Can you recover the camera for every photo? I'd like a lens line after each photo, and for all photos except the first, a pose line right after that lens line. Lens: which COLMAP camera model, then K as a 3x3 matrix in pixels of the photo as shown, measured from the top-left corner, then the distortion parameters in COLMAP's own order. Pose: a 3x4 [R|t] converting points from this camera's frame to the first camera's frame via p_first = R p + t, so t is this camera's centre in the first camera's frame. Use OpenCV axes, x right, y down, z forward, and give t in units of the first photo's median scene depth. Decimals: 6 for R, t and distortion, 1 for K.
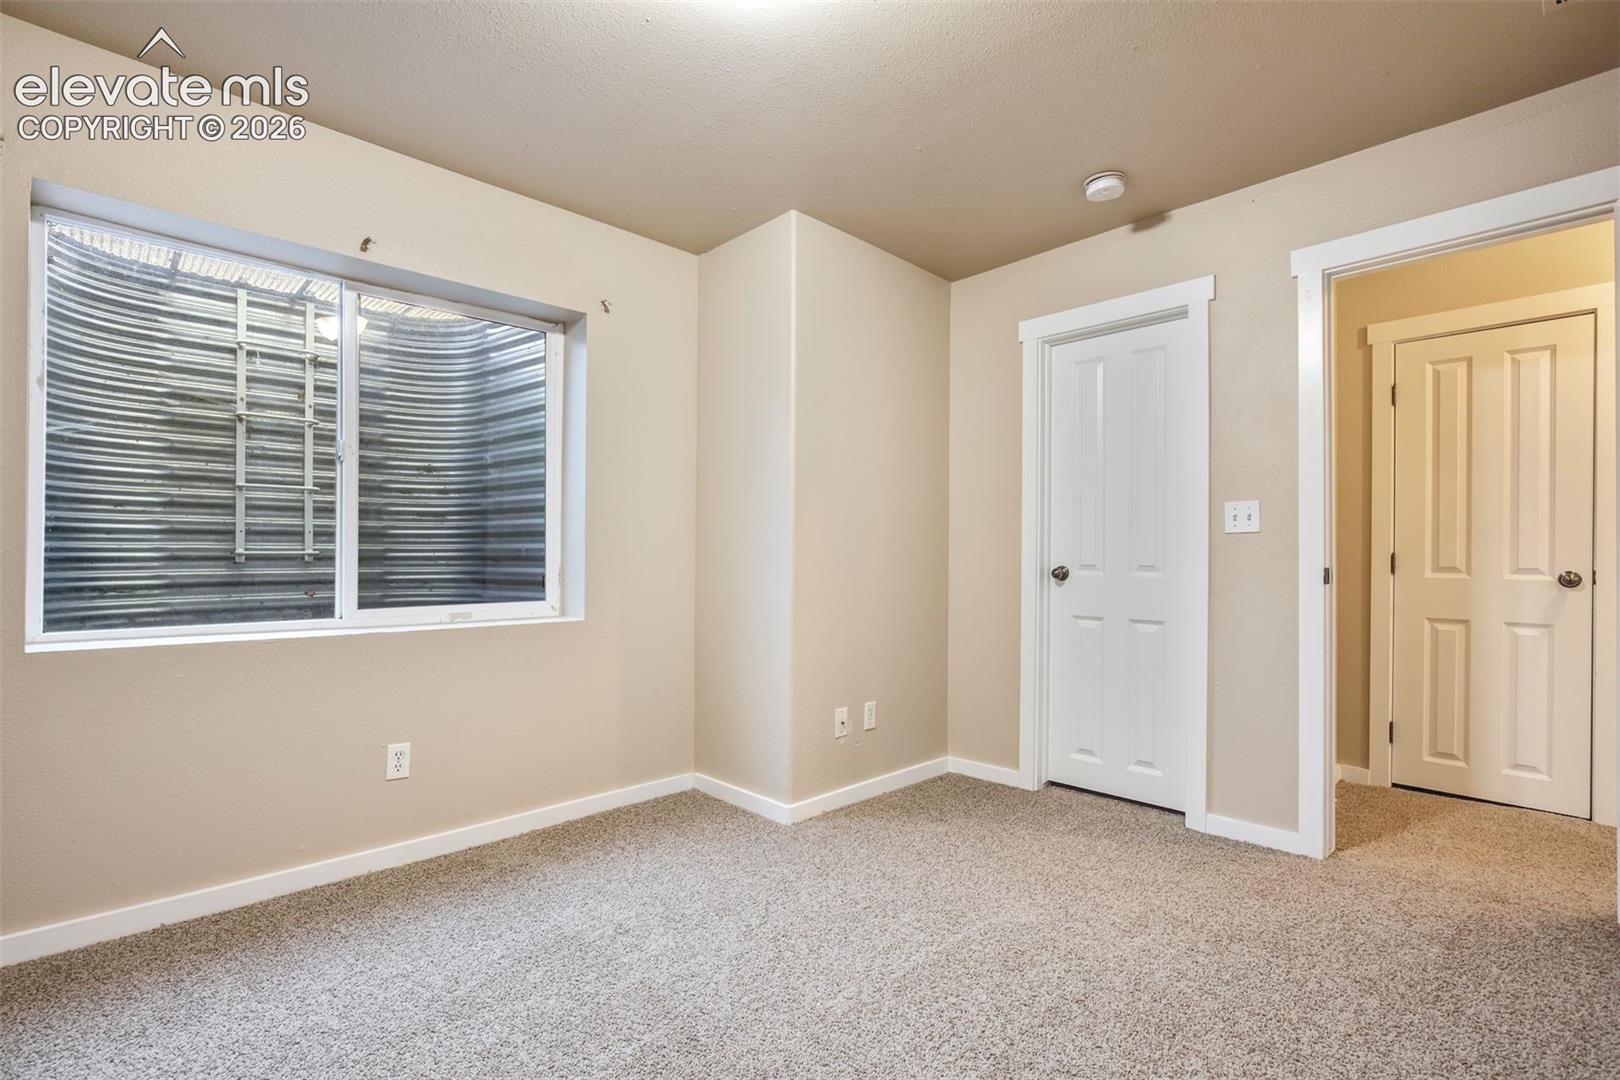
lens RADIAL K [[741.5, 0, 812.9], [0, 741.5, 553.0], [0, 0, 1]] dist [-0.007604, 0.000736]
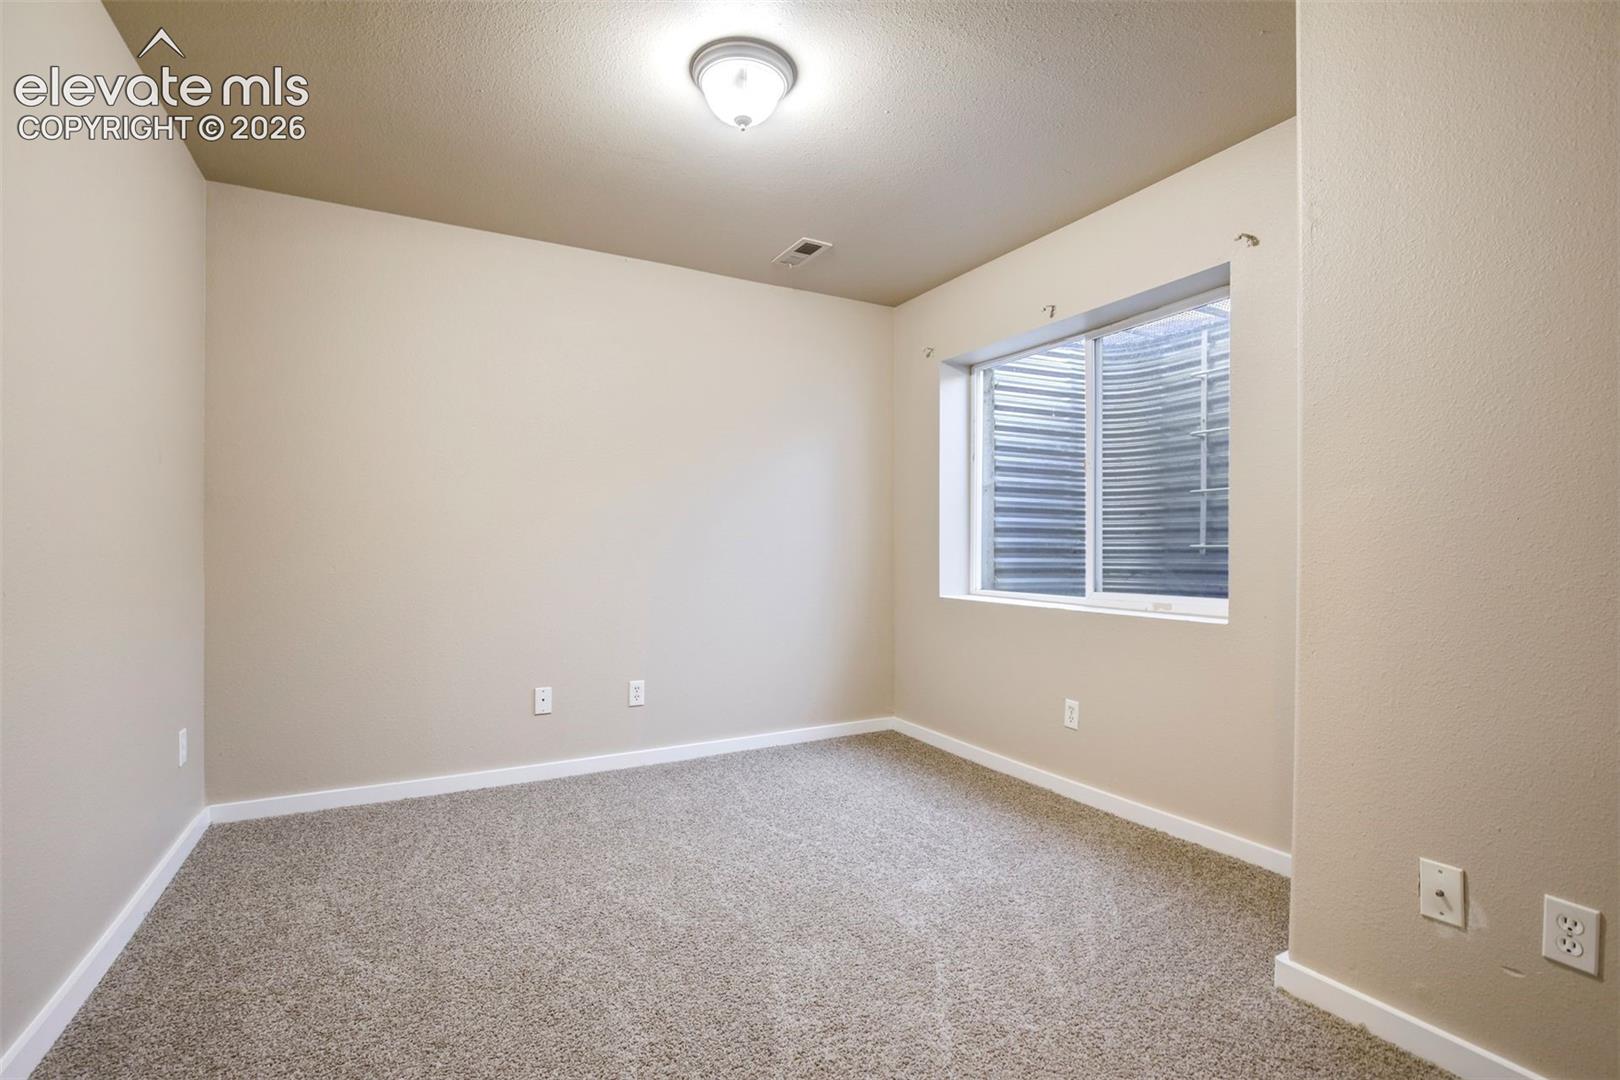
lens RADIAL K [[741.5, 0, 812.9], [0, 741.5, 553.0], [0, 0, 1]] dist [-0.007604, 0.000736]
pose [[-0.259984, 0.004449, -0.965603, 0.615719], [0.003785, 0.999986, 0.003588, 0.003586], [0.965606, -0.002722, -0.259997, 0.738986]]
